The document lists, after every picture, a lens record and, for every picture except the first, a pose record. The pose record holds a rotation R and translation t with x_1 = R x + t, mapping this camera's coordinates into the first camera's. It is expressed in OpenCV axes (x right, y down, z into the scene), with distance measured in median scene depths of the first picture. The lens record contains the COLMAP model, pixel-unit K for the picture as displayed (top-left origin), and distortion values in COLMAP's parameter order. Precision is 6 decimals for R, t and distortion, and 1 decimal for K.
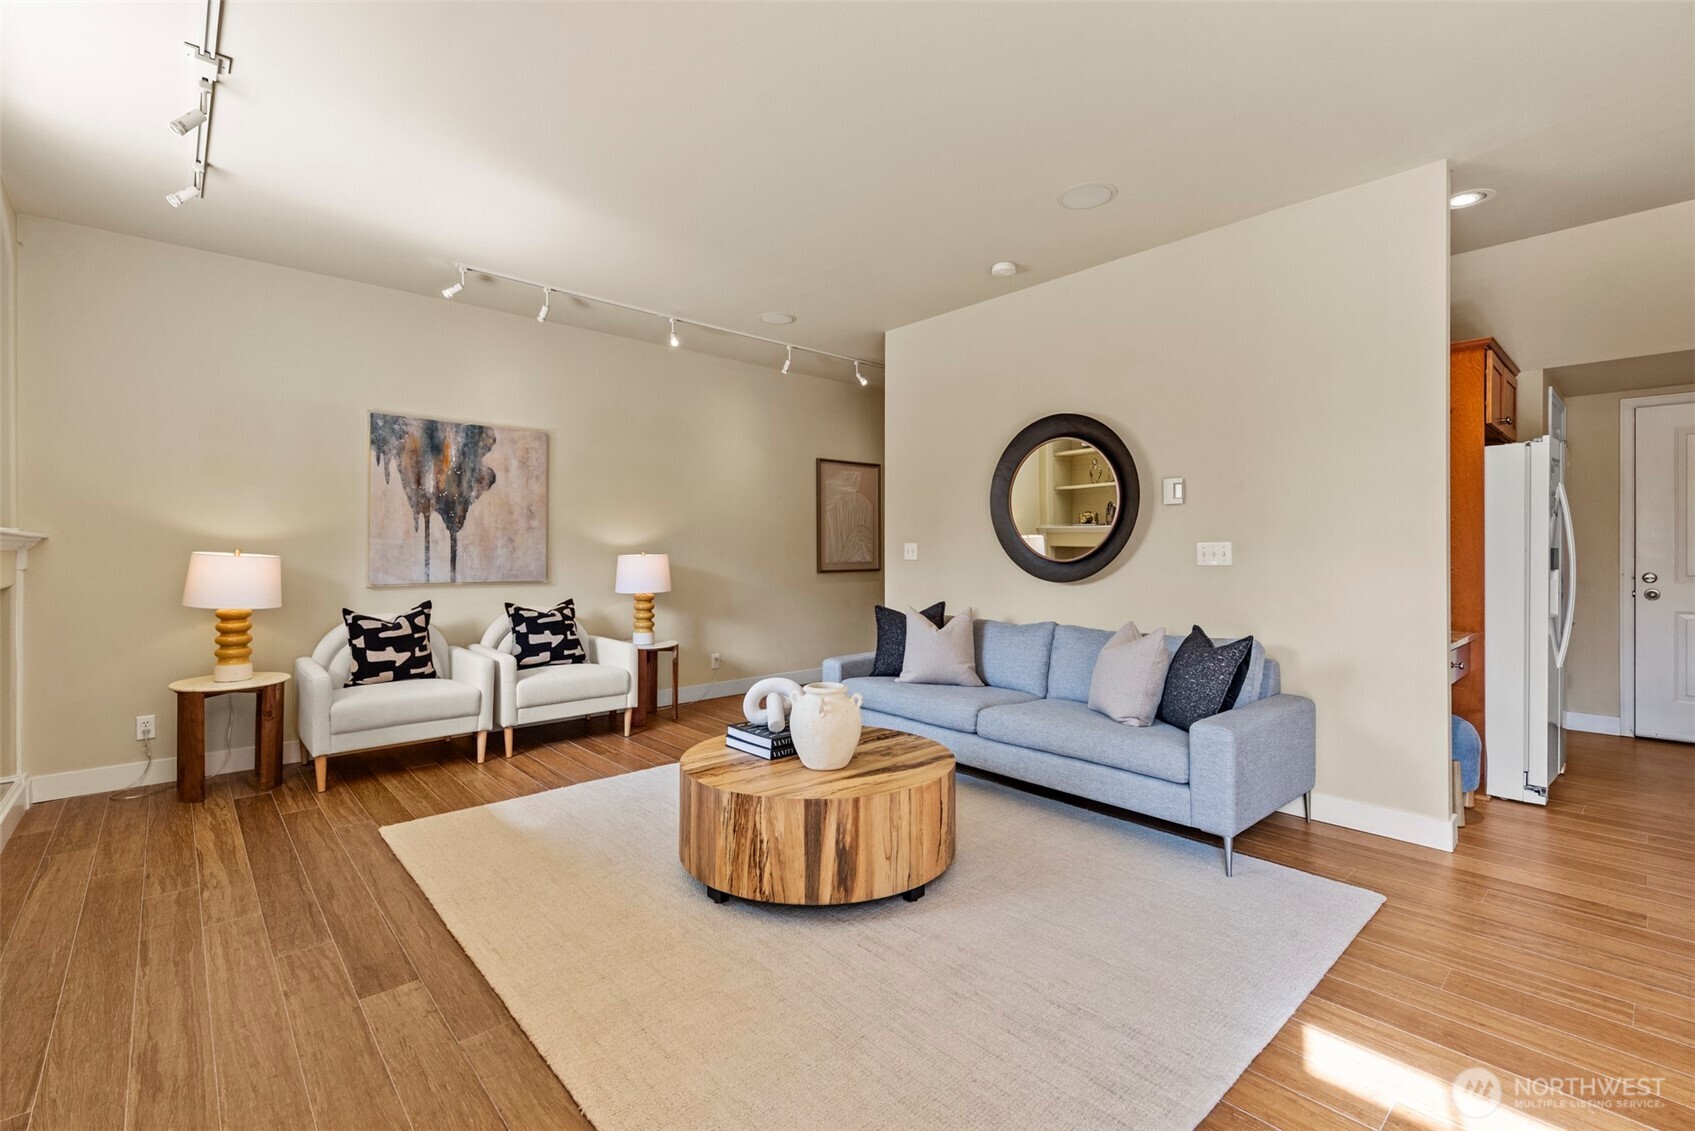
lens RADIAL K [[720.7, 0, 833.3], [0, 720.7, 534.6], [0, 0, 1]] dist [-0.000237, -0.001534]
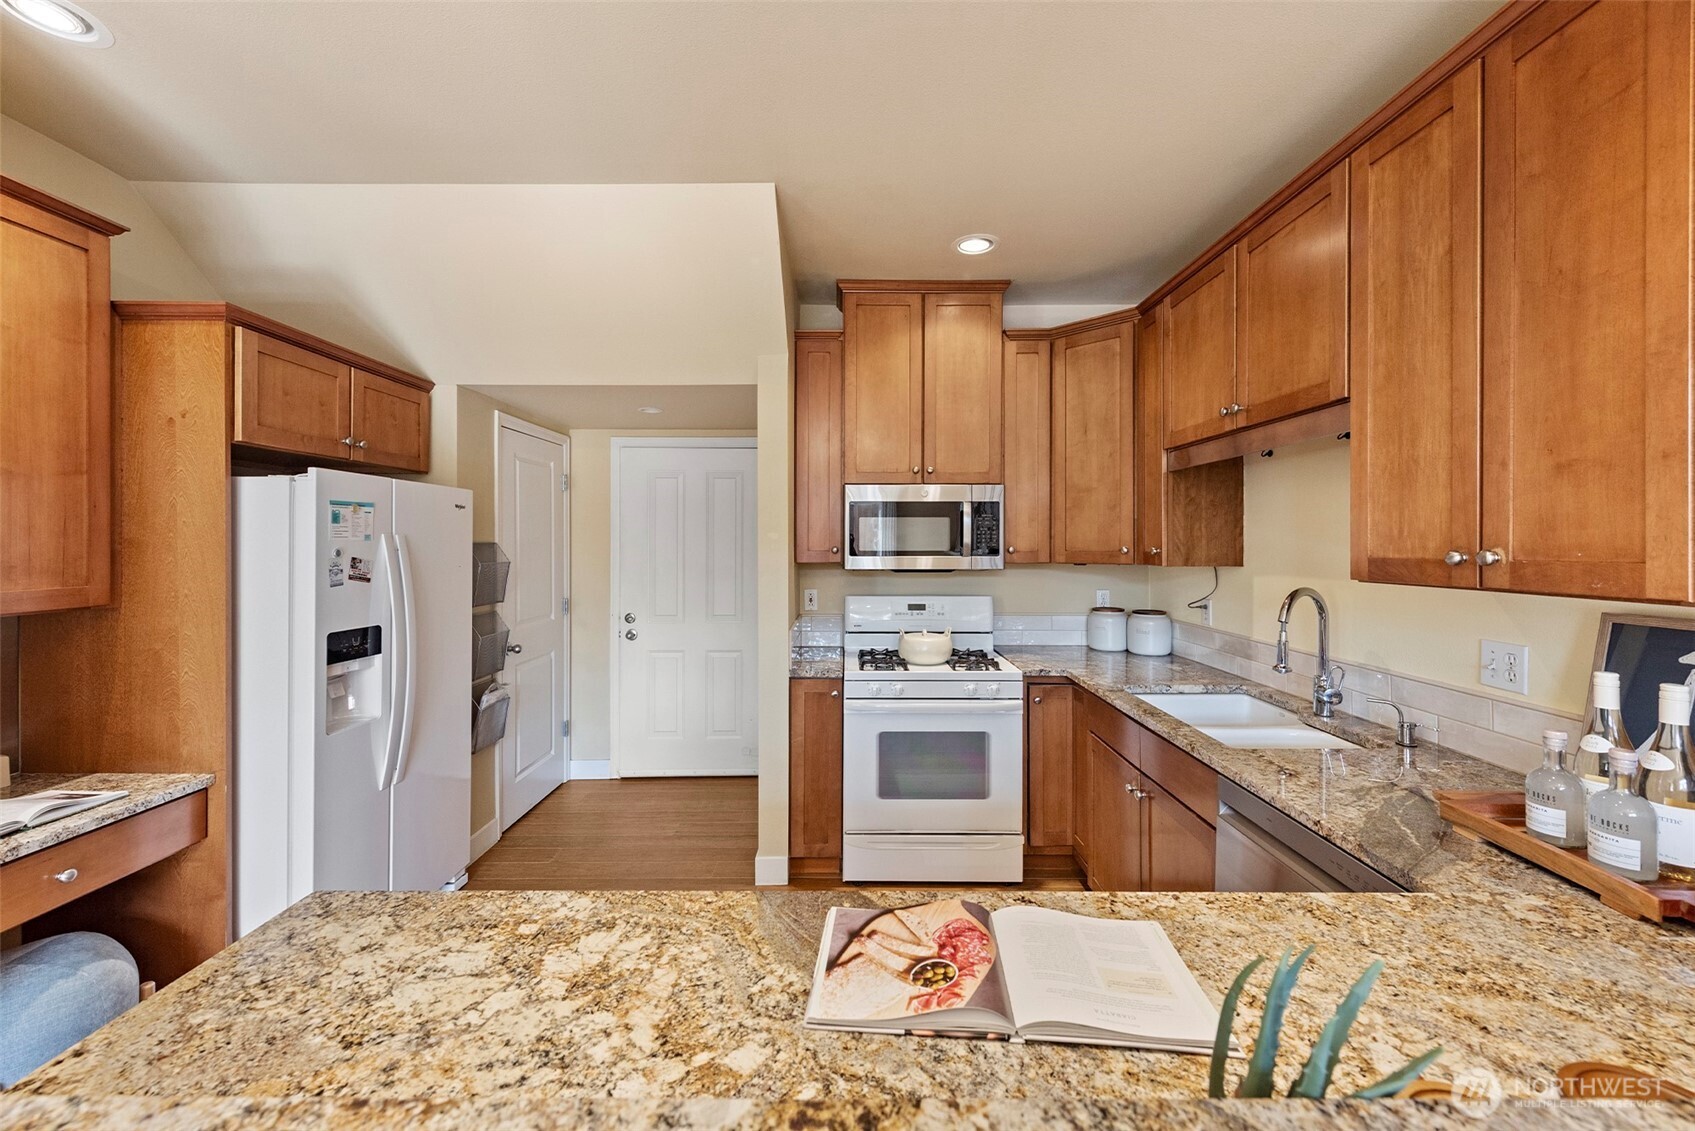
lens RADIAL K [[667.7, 0, 848.1], [0, 667.7, 545.4], [0, 0, 1]] dist [0.005015, -0.001161]
pose [[0.672734, -0.005391, 0.739865, 1.050906], [-0.006131, 0.999899, 0.012860, -0.088485], [-0.739859, -0.013187, 0.672633, 0.241581]]
